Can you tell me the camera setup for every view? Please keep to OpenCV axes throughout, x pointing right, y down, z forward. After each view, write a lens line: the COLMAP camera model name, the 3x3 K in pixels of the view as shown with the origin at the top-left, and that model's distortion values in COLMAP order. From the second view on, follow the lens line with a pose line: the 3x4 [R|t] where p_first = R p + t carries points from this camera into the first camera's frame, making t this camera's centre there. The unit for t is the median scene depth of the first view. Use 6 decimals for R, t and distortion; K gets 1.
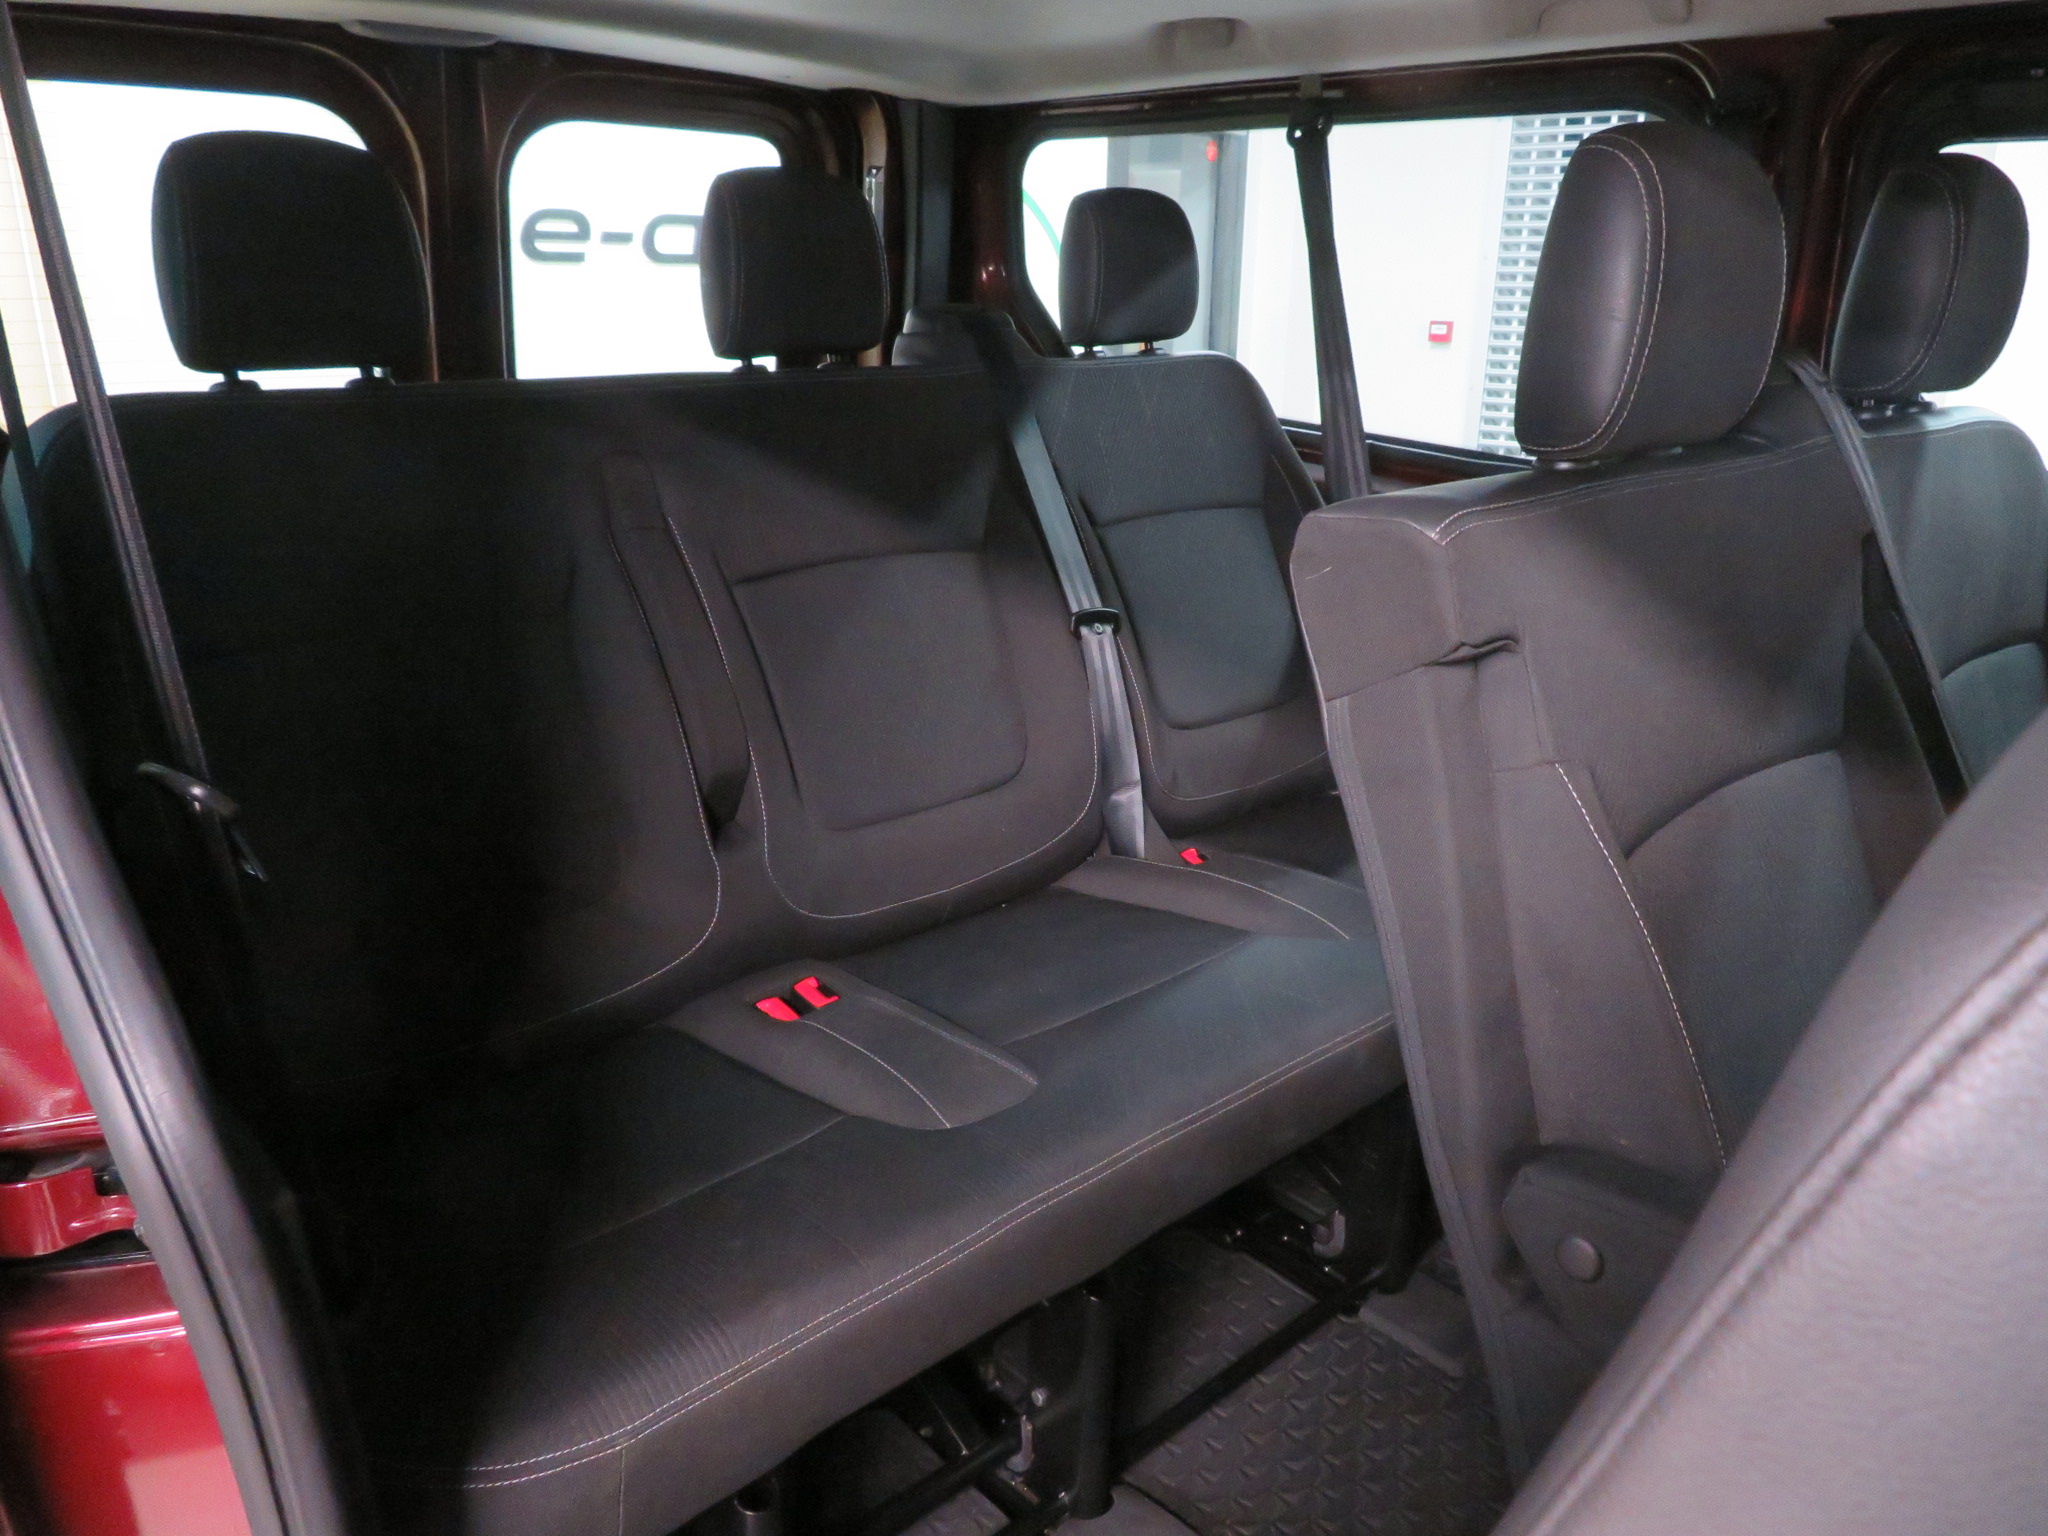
lens RADIAL K [[1461.1, 0, 1024.0], [0, 1461.1, 768.0], [0, 0, 1]] dist [-0.001725, -0.007012]
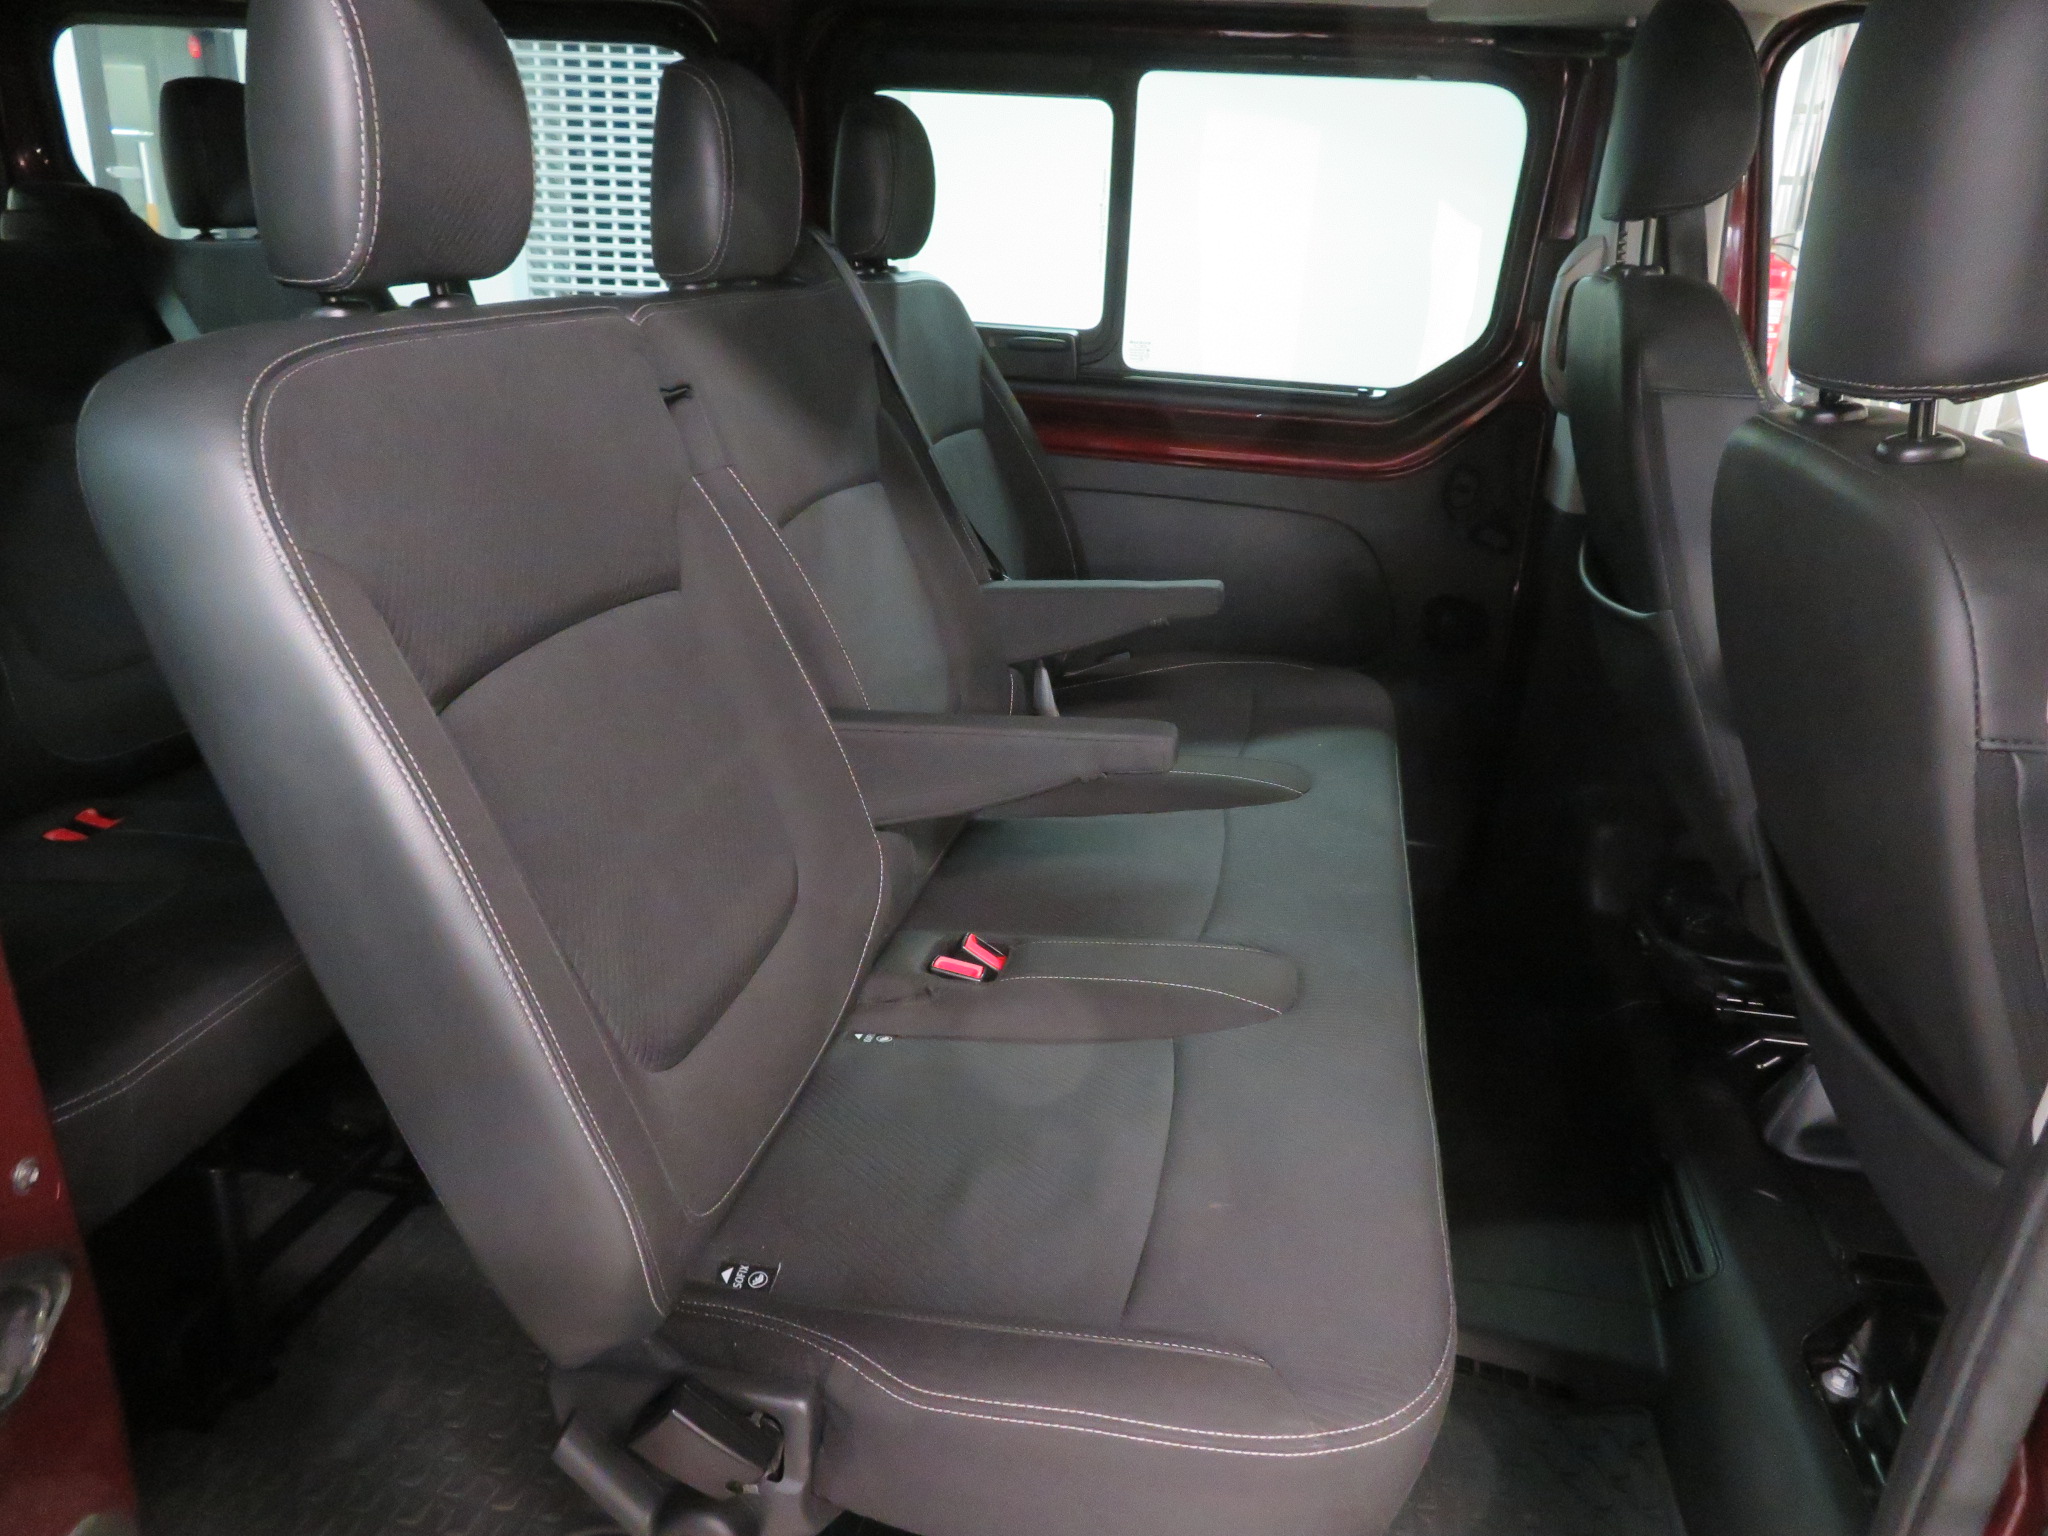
lens RADIAL K [[1461.1, 0, 1024.0], [0, 1461.1, 768.0], [0, 0, 1]] dist [-0.001725, -0.007012]
pose [[0.811794, -0.183391, 0.554399, -0.202924], [0.158748, 0.982957, 0.092704, 0.142690], [-0.561952, 0.012753, 0.827072, -0.316781]]
